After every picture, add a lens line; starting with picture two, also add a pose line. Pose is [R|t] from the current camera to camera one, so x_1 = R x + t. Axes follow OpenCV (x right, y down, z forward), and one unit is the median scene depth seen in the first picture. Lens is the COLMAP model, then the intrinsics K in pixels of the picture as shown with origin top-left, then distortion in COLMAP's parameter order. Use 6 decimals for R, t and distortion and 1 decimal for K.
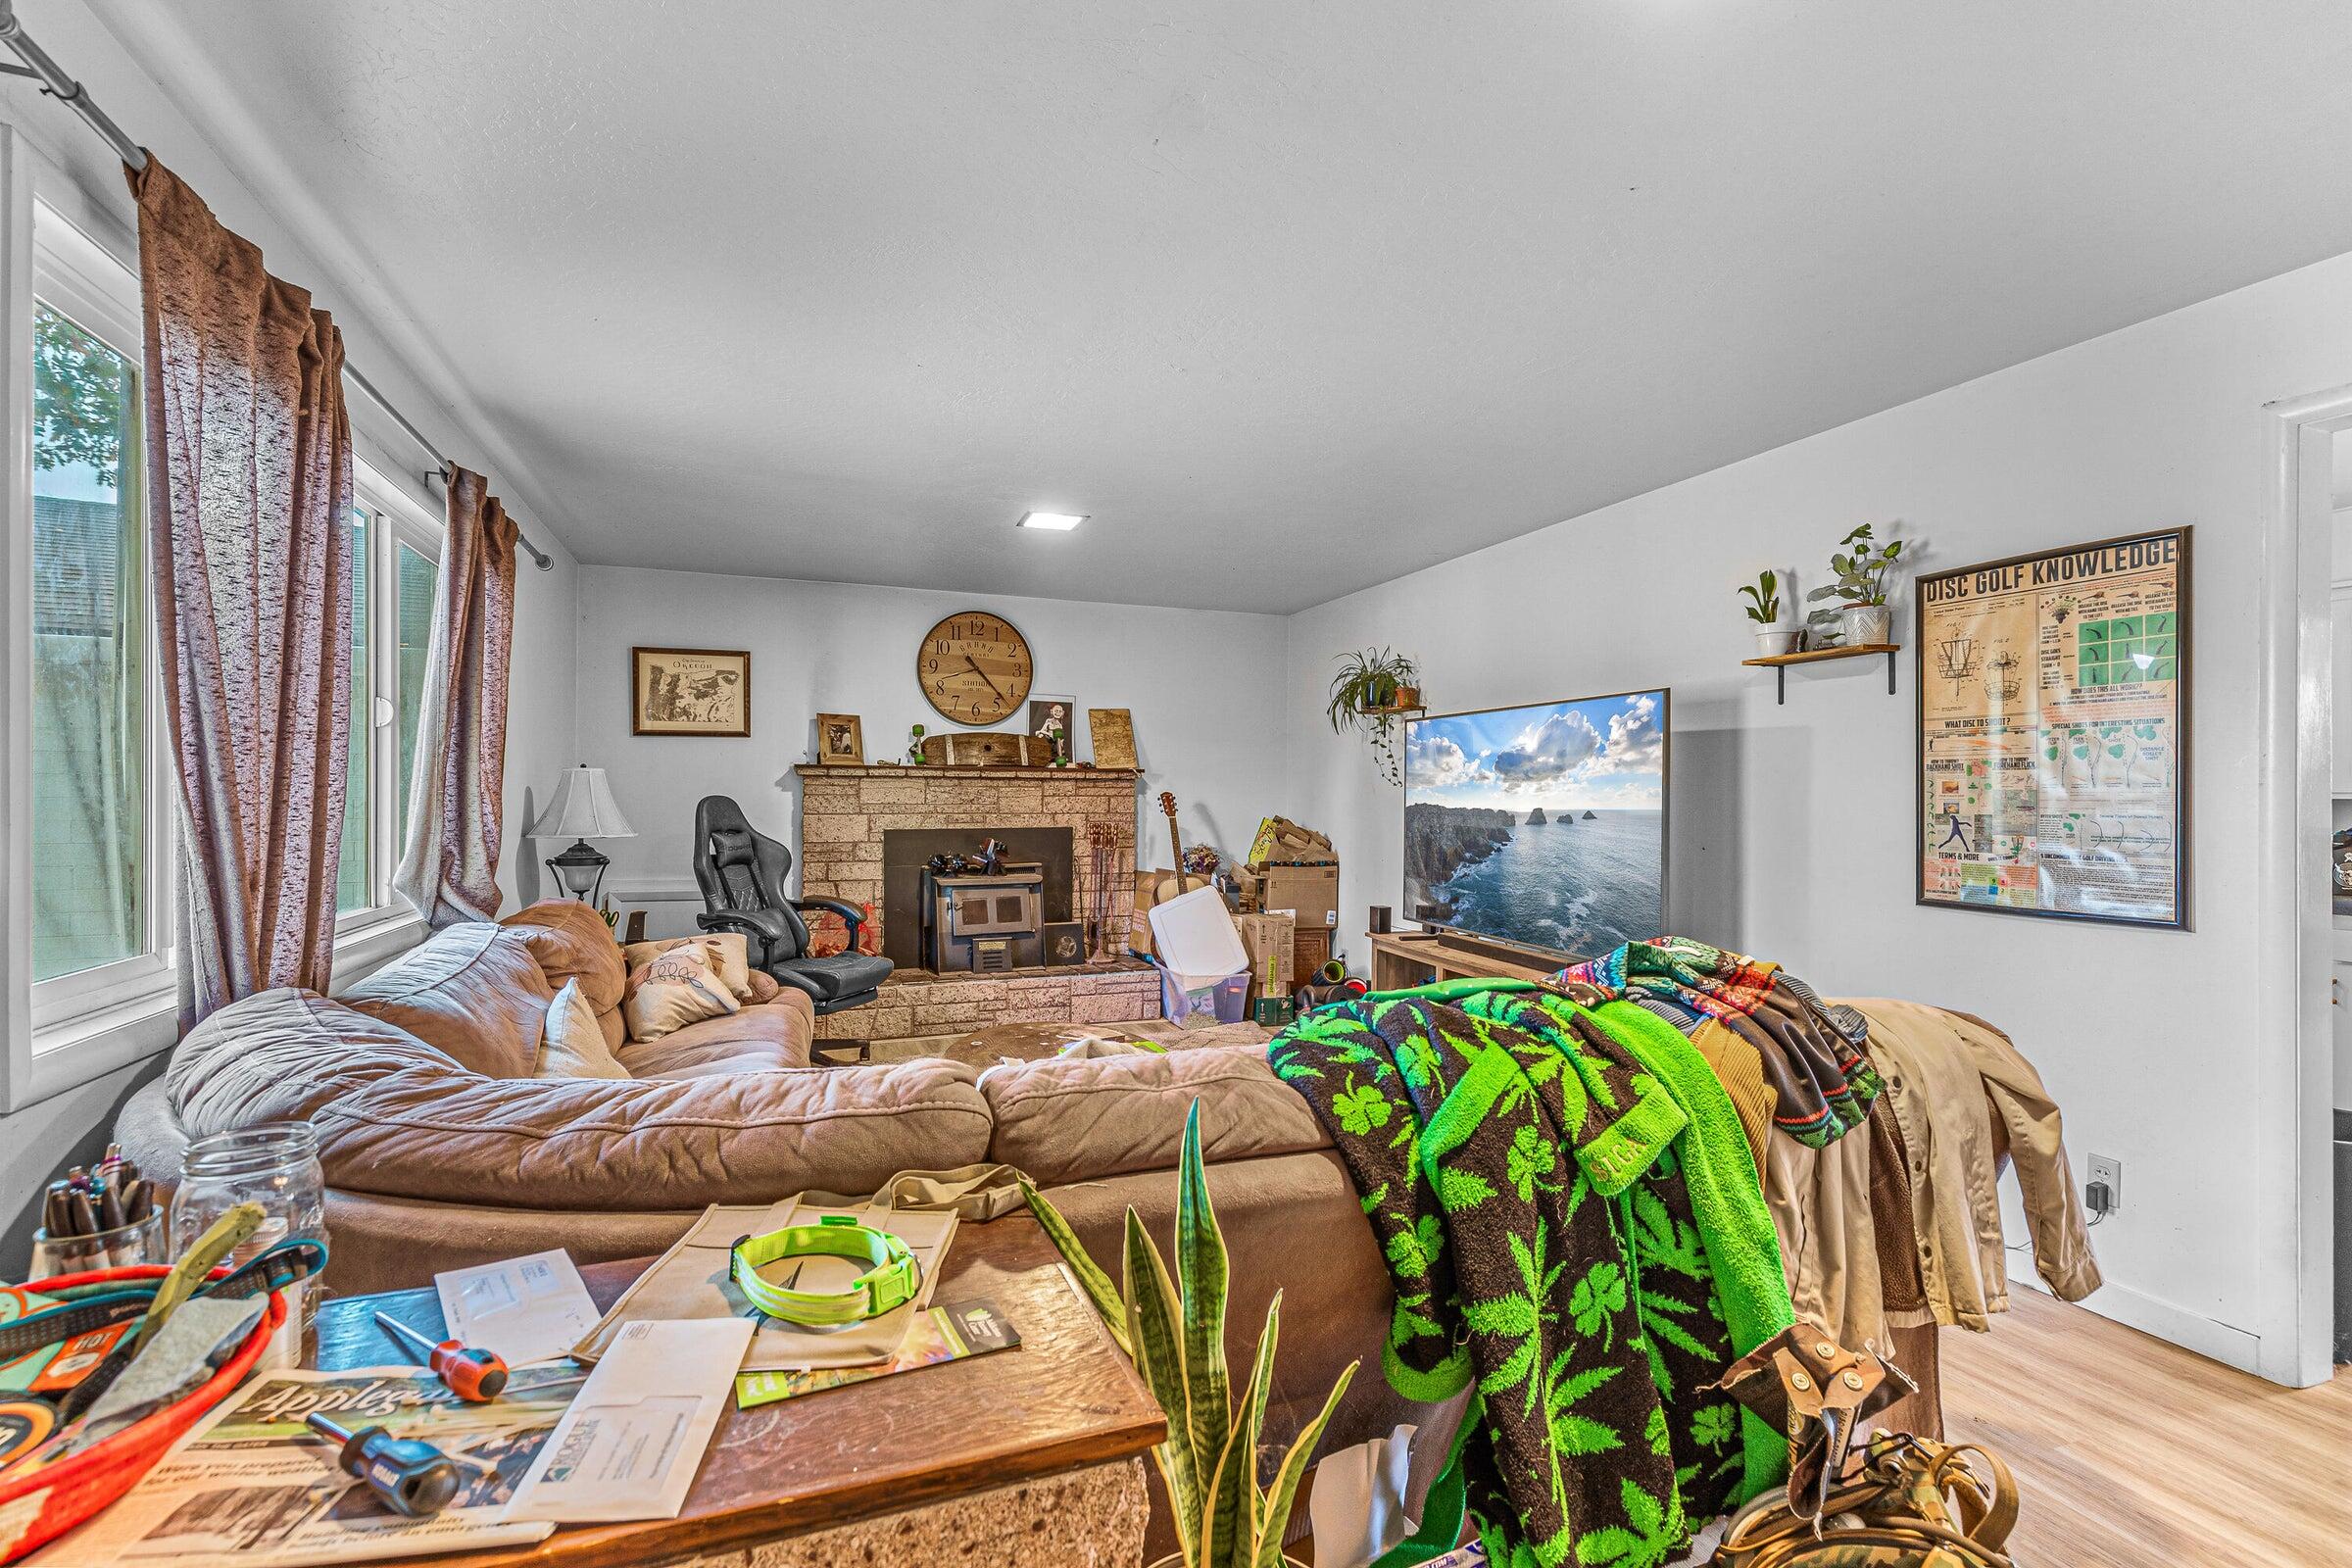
lens RADIAL K [[1074.2, 0, 1179.7], [0, 1074.2, 787.8], [0, 0, 1]] dist [0.012237, -0.002366]
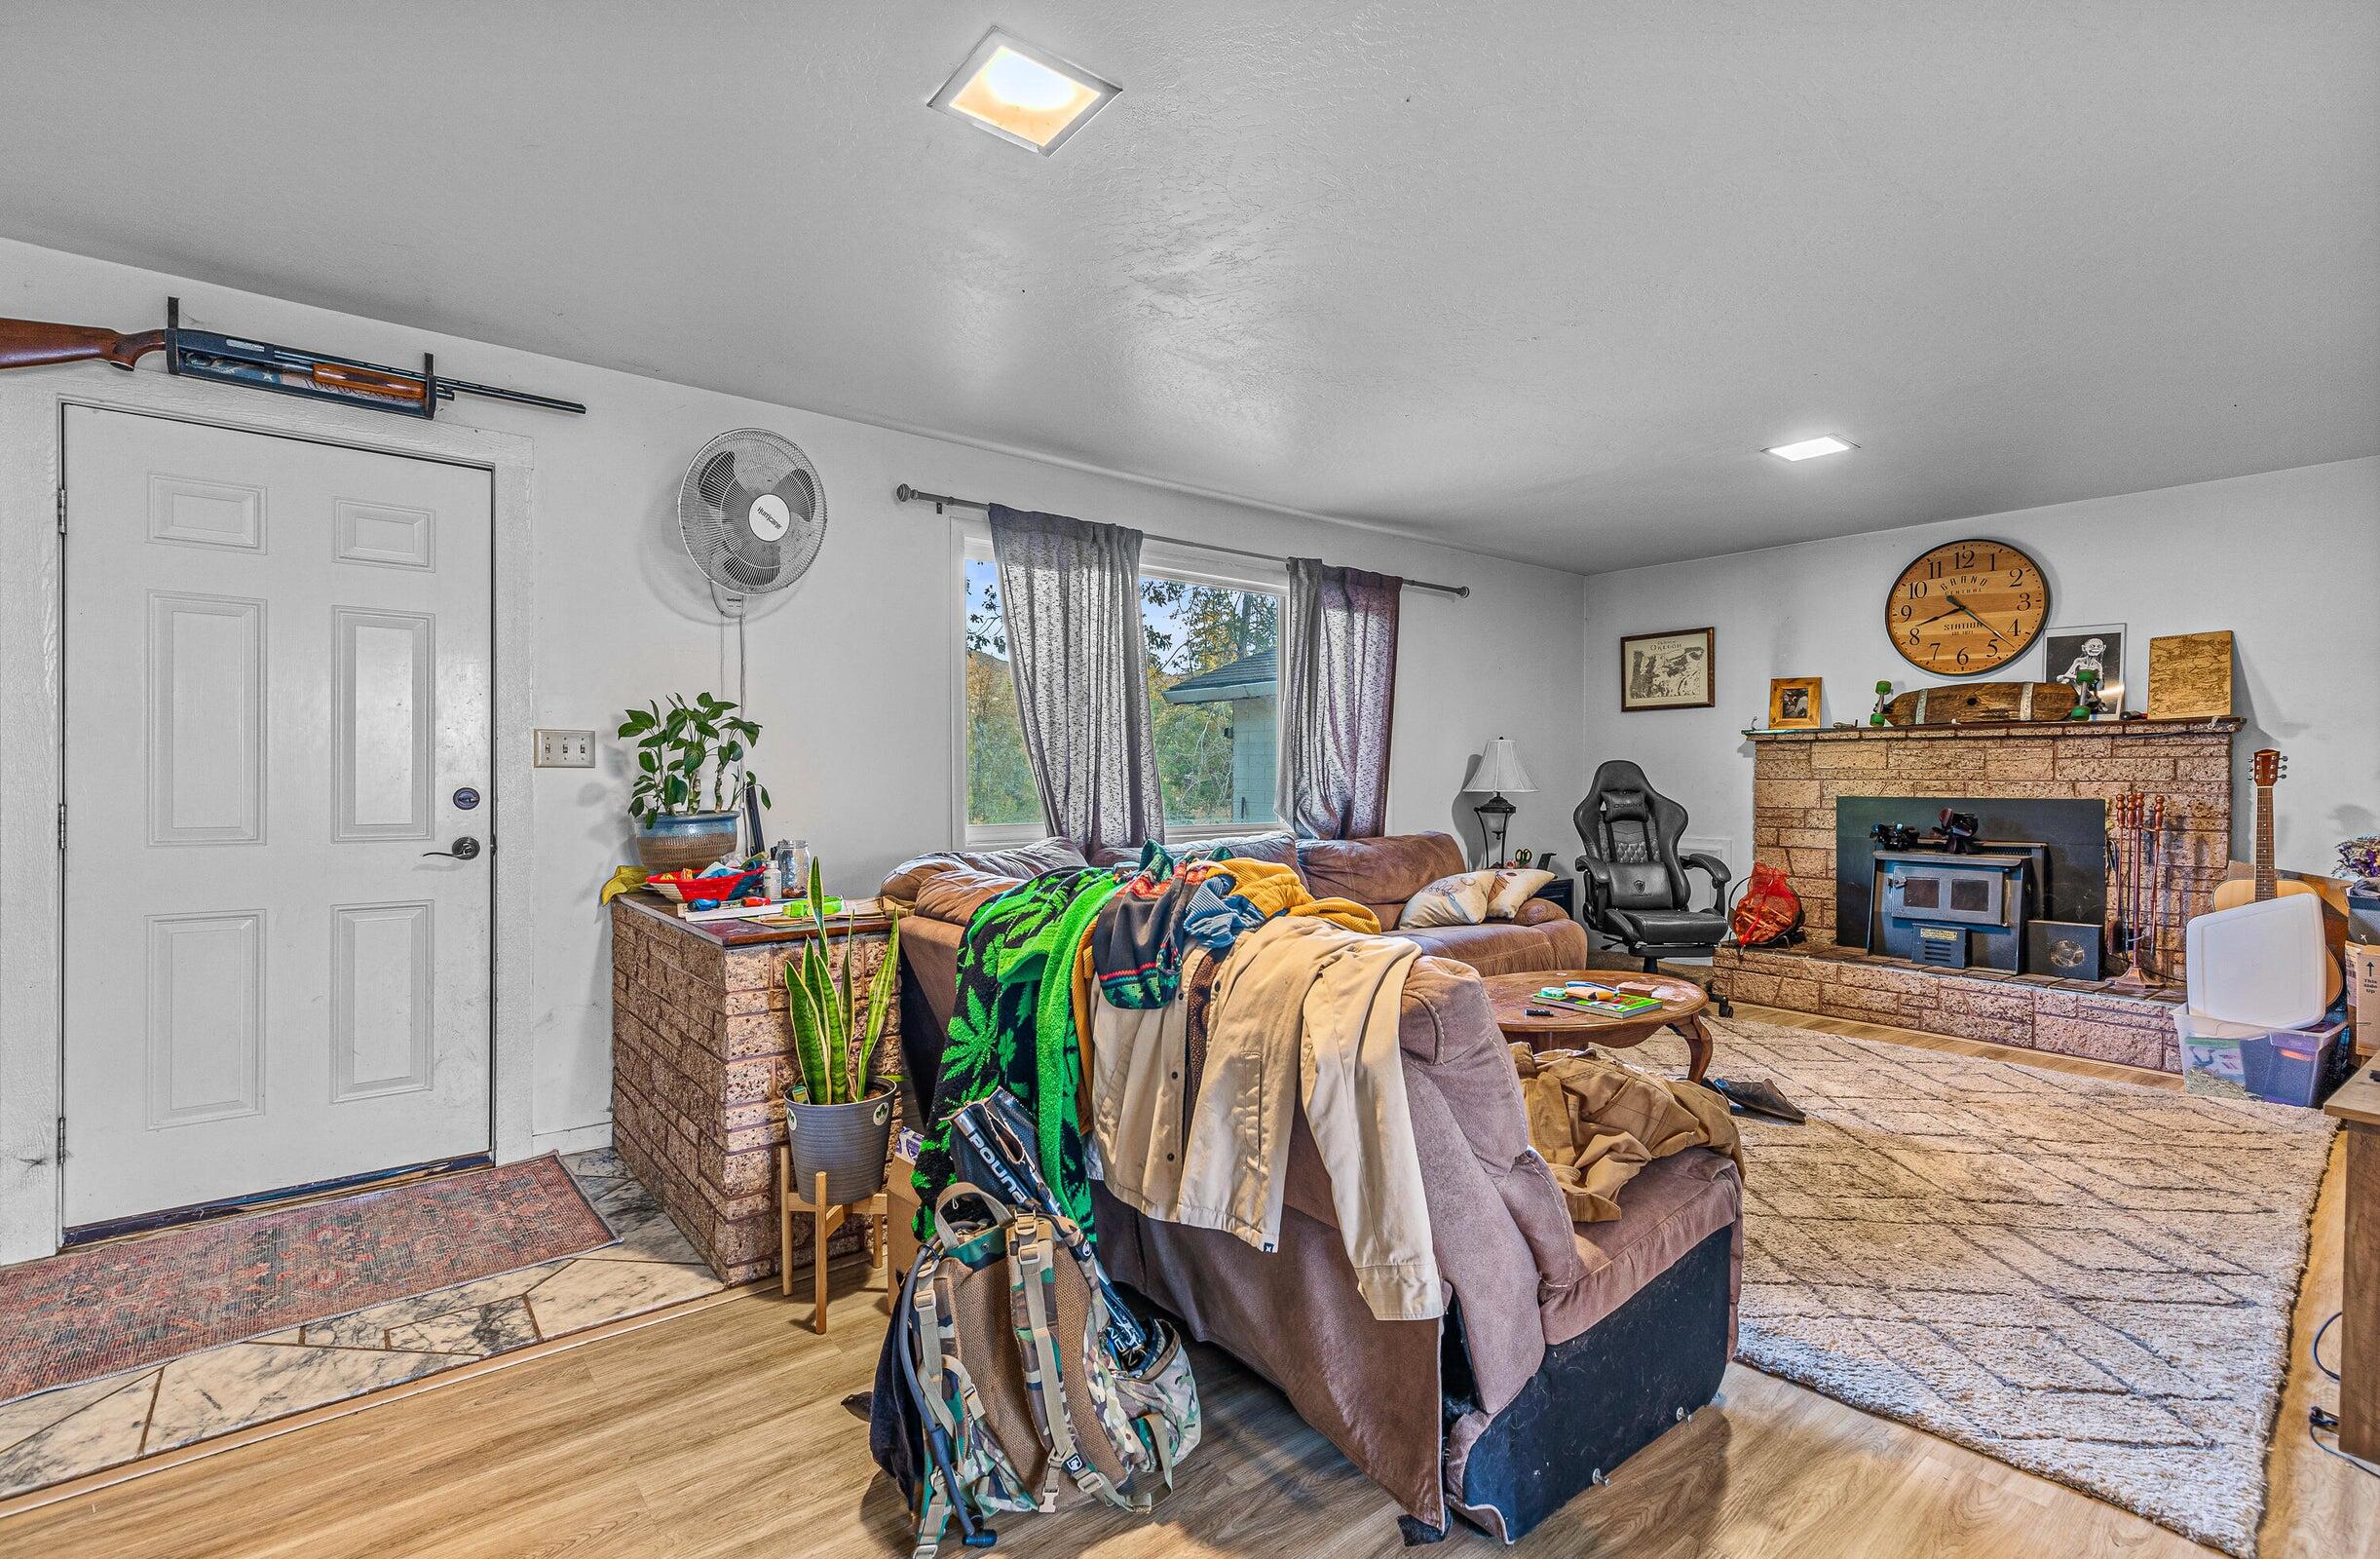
lens RADIAL K [[1085.4, 0, 1188.9], [0, 1085.4, 777.0], [0, 0, 1]] dist [0.001274, 0.000032]
pose [[0.303838, 0.000607, -0.952724, 0.455978], [0.005109, 0.999984, 0.002267, 0.016888], [0.952710, -0.005556, 0.303830, 0.170772]]
